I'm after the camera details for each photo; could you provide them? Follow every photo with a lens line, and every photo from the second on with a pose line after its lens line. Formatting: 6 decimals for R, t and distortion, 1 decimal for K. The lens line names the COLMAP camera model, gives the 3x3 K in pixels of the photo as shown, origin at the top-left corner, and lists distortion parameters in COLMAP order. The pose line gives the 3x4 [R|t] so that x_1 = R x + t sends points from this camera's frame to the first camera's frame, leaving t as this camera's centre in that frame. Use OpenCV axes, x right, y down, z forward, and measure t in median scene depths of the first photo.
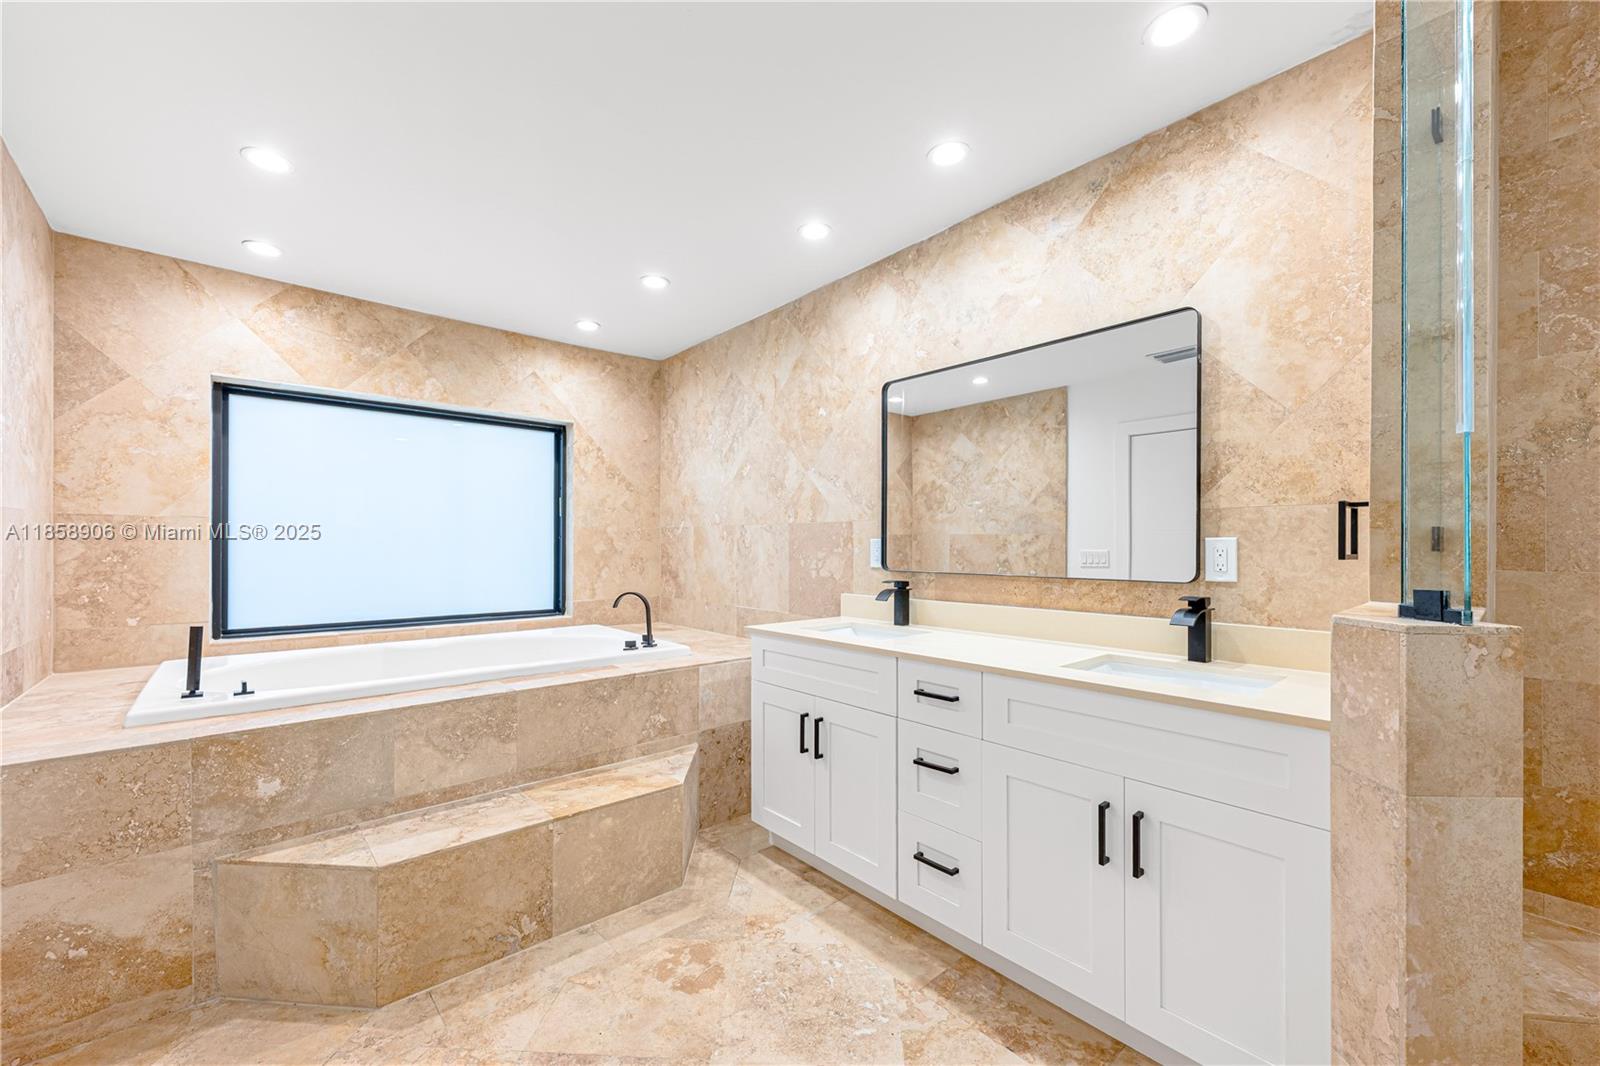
lens RADIAL K [[637.7, 0, 796.6], [0, 637.7, 546.3], [0, 0, 1]] dist [0.000212, -0.000041]
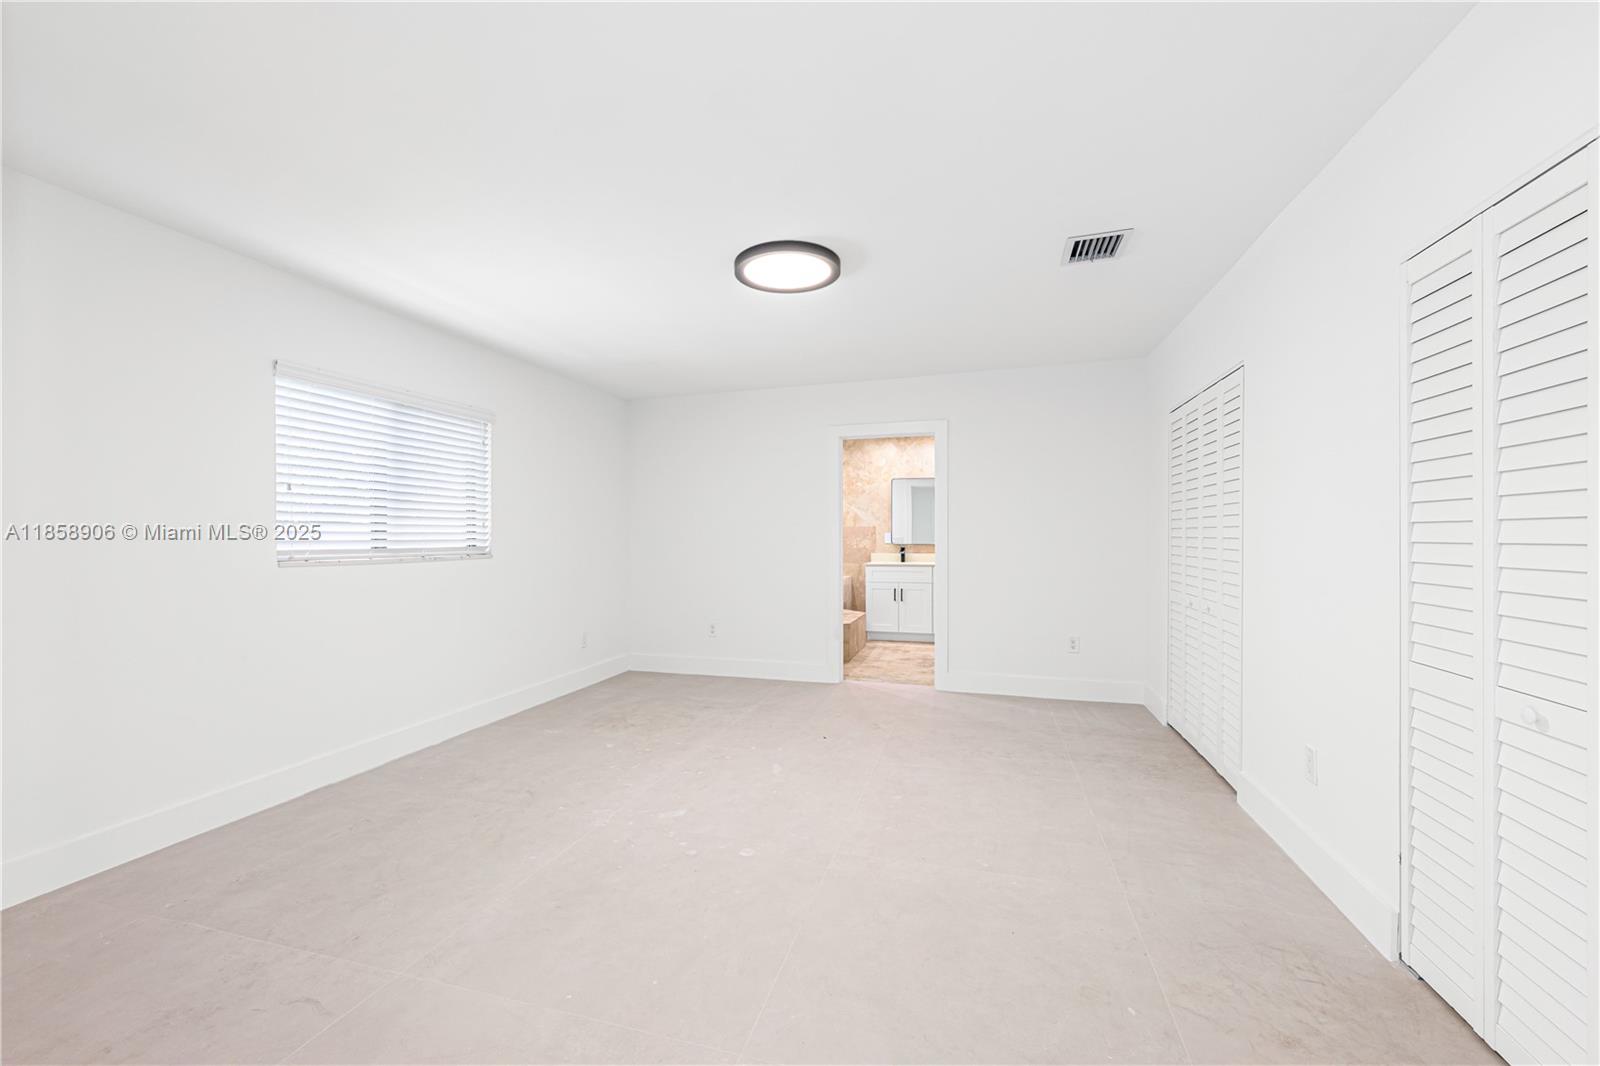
lens RADIAL K [[638.2, 0, 795.1], [0, 638.2, 541.1], [0, 0, 1]] dist [-0.001416, -0.000168]
pose [[0.842216, -0.010298, 0.539042, -1.737293], [0.005184, 0.999926, 0.011002, -0.009174], [-0.539115, -0.006472, 0.842207, -1.153410]]
